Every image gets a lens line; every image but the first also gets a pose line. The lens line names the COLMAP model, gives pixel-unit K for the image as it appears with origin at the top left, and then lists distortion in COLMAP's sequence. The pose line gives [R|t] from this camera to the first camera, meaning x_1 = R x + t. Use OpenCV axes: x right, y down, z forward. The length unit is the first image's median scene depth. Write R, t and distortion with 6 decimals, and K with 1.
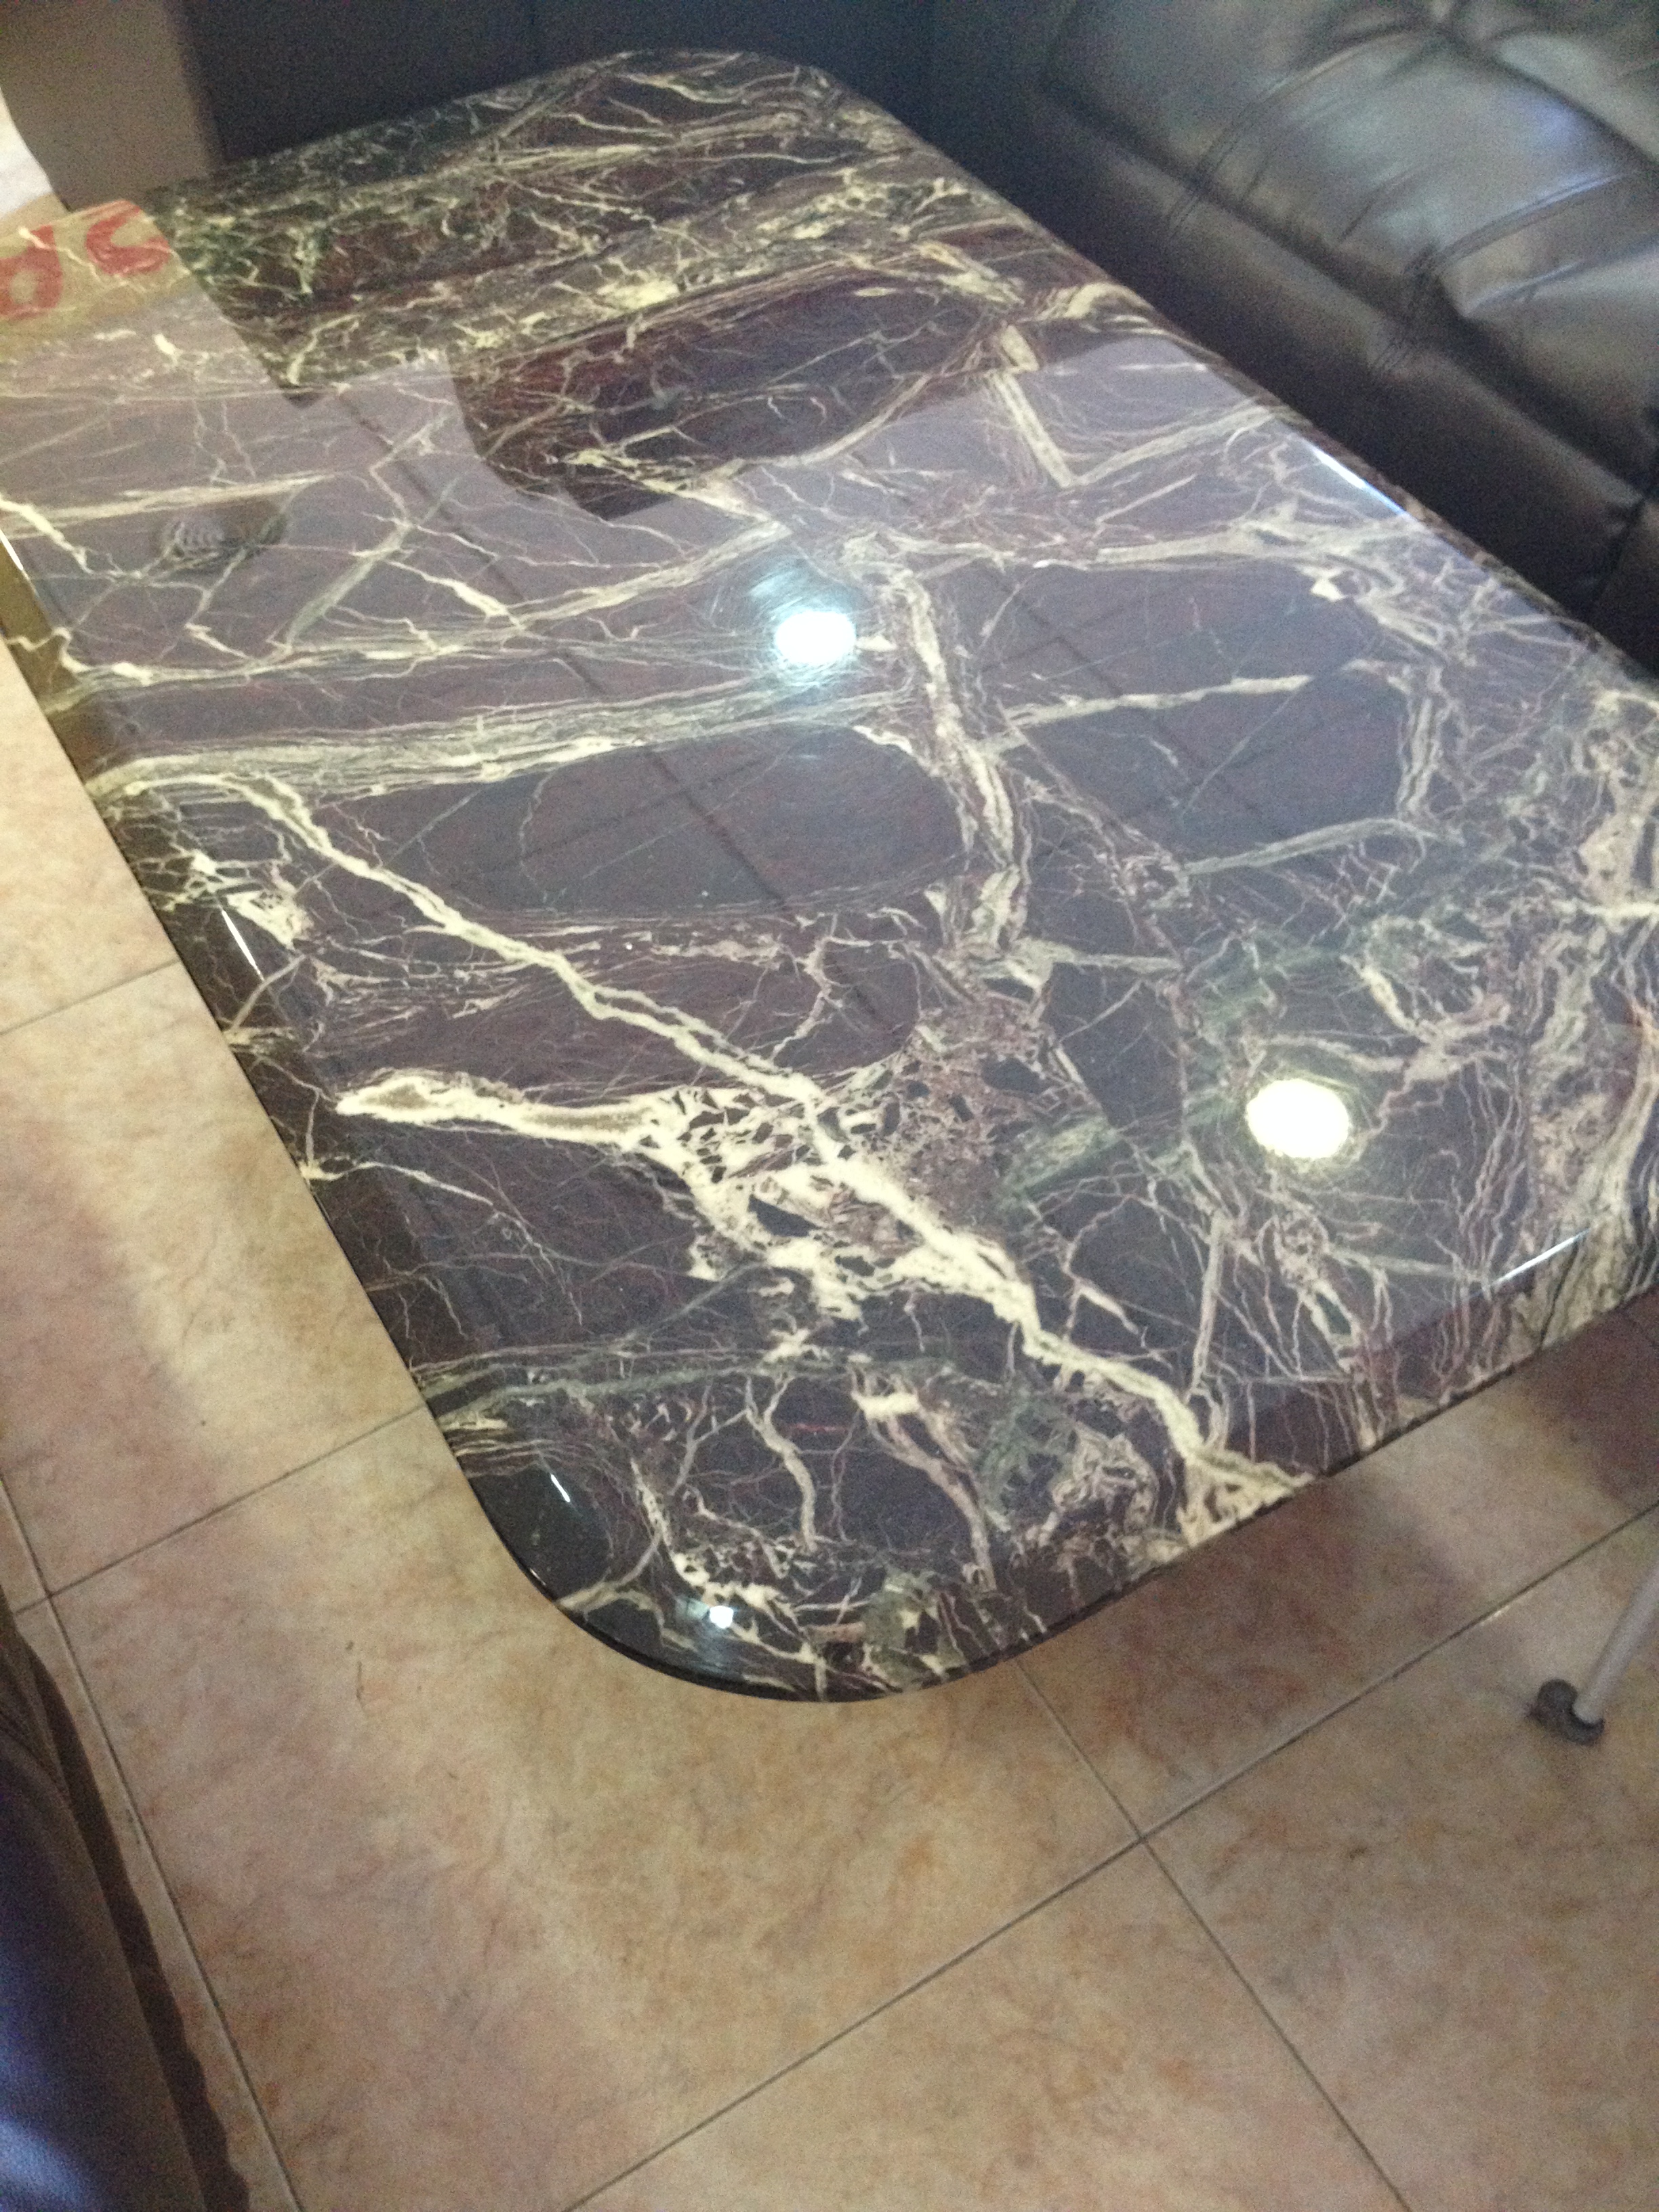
lens RADIAL K [[2234.6, 0, 829.5], [0, 2234.6, 1106.0], [0, 0, 1]] dist [0.174698, -0.519237]
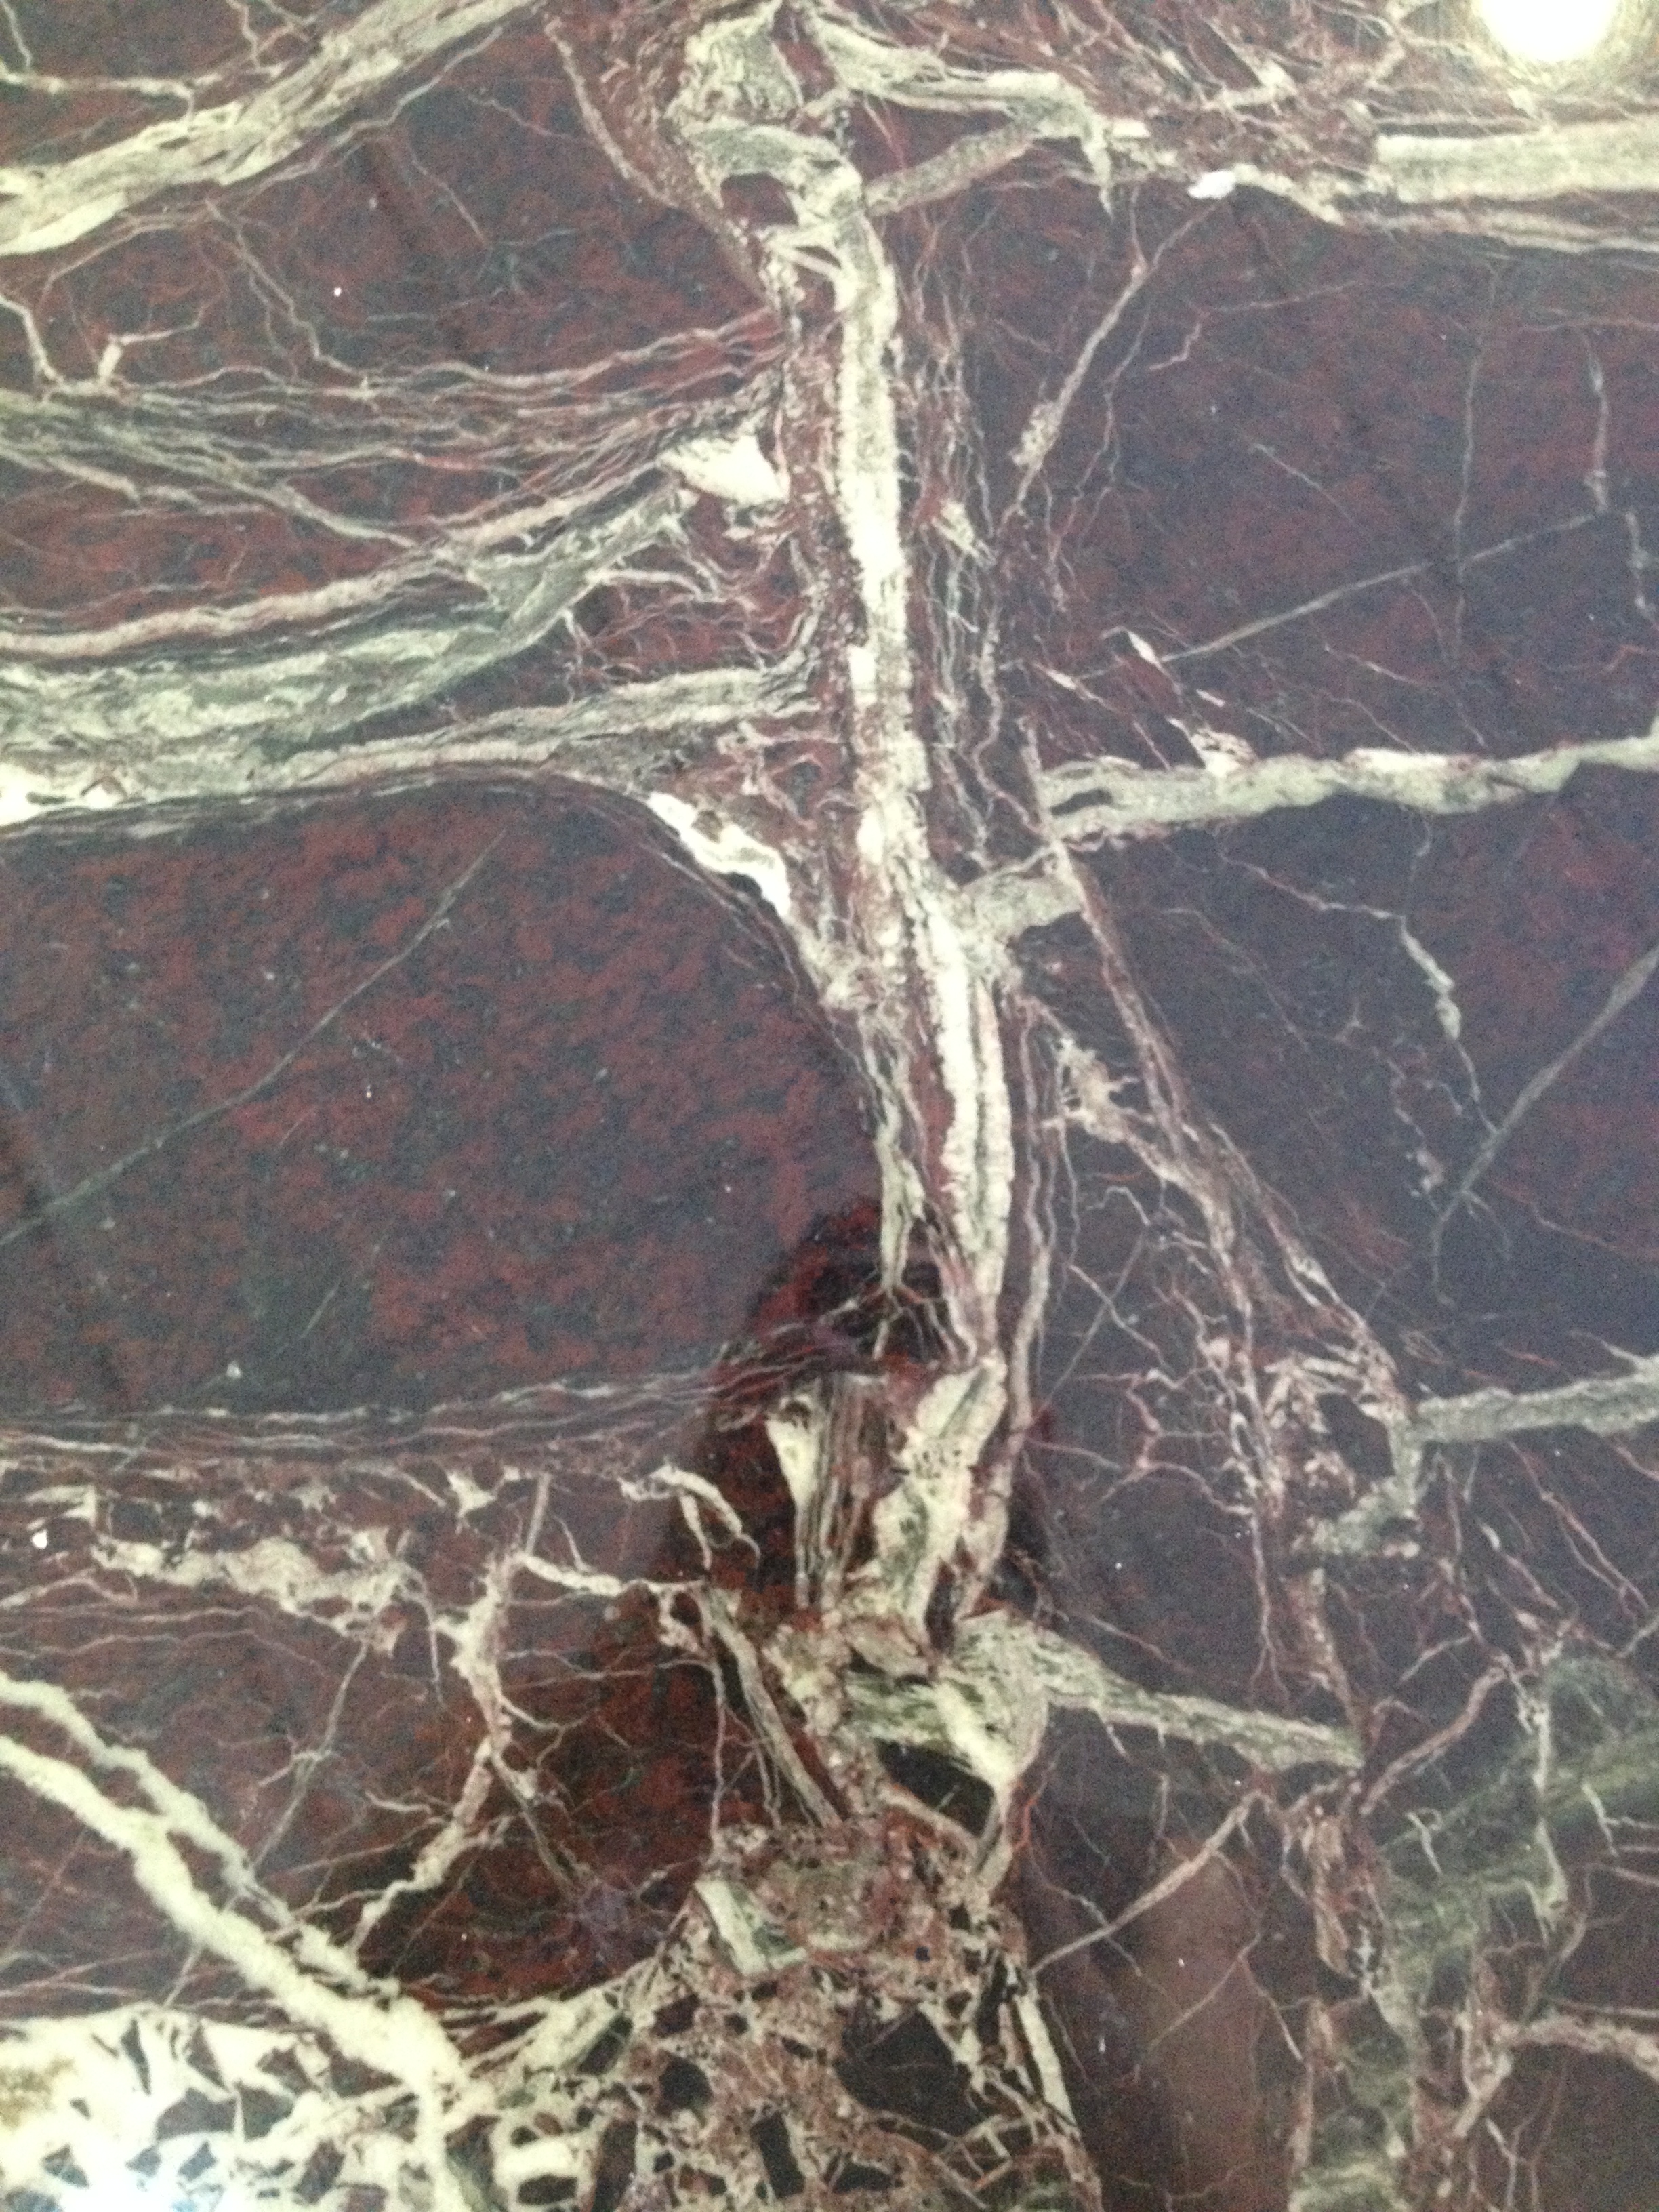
lens RADIAL K [[2234.6, 0, 829.5], [0, 2234.6, 1106.0], [0, 0, 1]] dist [0.174698, -0.519237]
pose [[0.997238, 0.073218, -0.012430, 0.055466], [-0.051601, 0.803494, 0.593073, -0.392029], [0.053411, -0.590794, 0.805053, 0.717798]]
